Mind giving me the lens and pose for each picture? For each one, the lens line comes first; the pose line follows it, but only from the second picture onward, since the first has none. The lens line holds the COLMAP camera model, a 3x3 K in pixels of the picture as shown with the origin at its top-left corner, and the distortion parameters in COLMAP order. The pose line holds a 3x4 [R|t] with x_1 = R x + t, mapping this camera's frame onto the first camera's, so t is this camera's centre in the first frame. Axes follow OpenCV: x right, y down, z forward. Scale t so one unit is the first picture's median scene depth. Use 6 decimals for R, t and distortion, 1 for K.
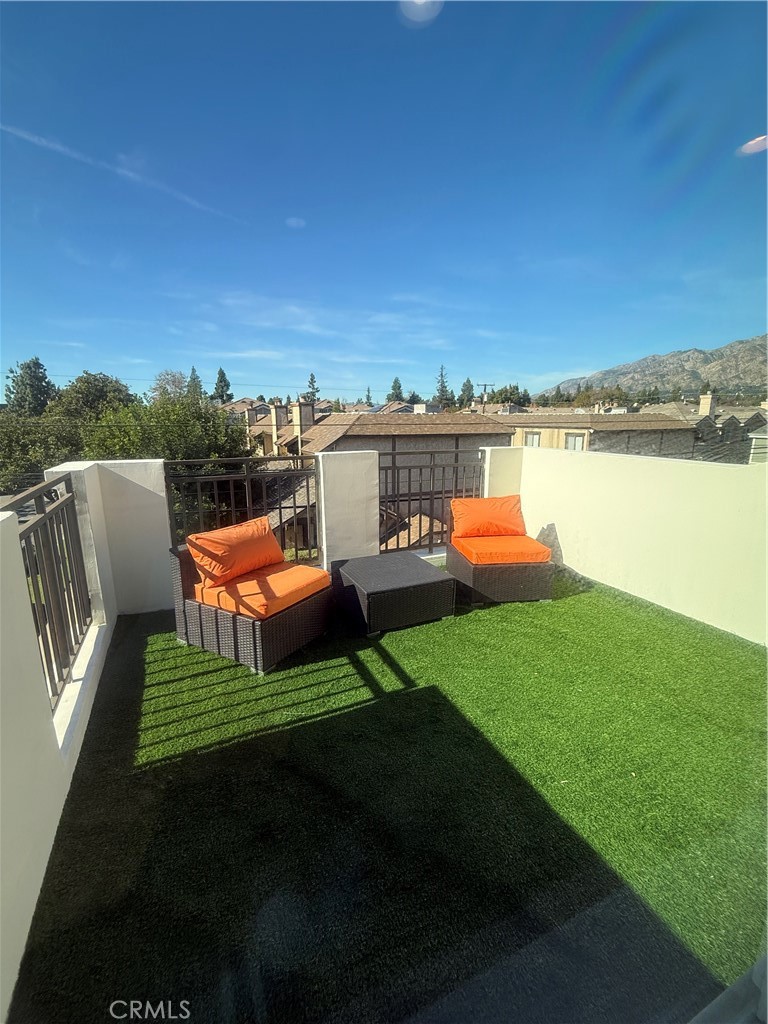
lens RADIAL K [[447.8, 0, 384.0], [0, 447.8, 512.0], [0, 0, 1]] dist [0.000170, 0.000006]
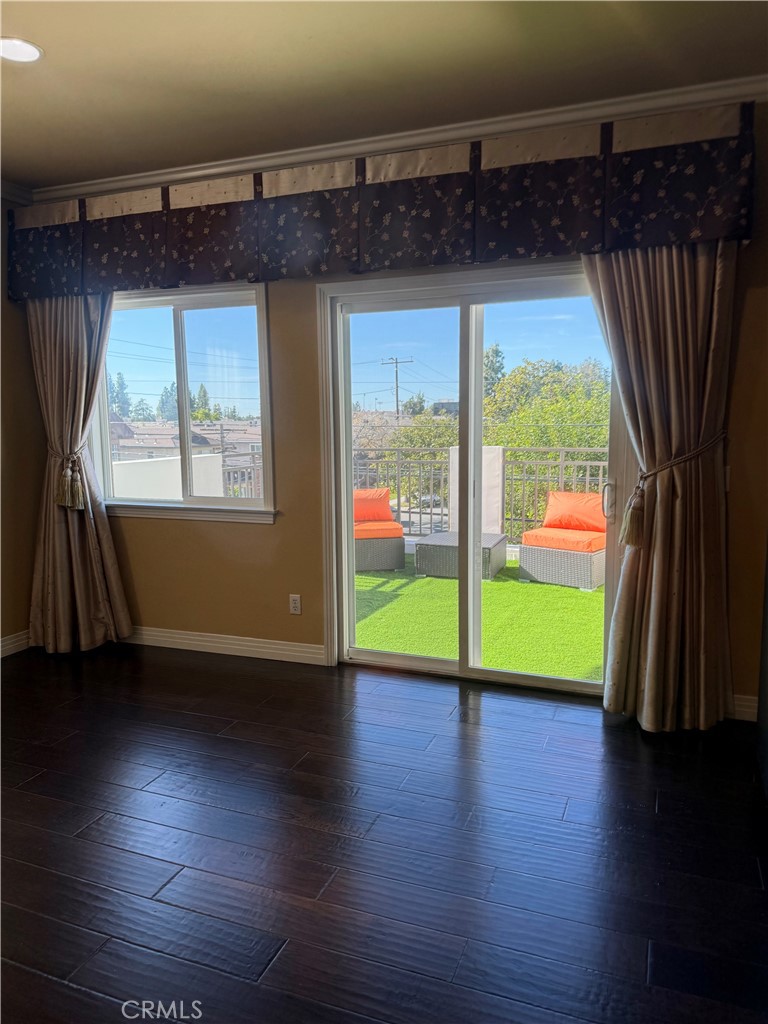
lens RADIAL K [[716.4, 0, 384.0], [0, 716.4, 512.0], [0, 0, 1]] dist [0.000167, -0.000006]
pose [[0.695748, 0.084478, -0.713301, 1.132048], [-0.136394, 0.990530, -0.015726, 0.101019], [0.705217, 0.108232, 0.700681, -0.495907]]
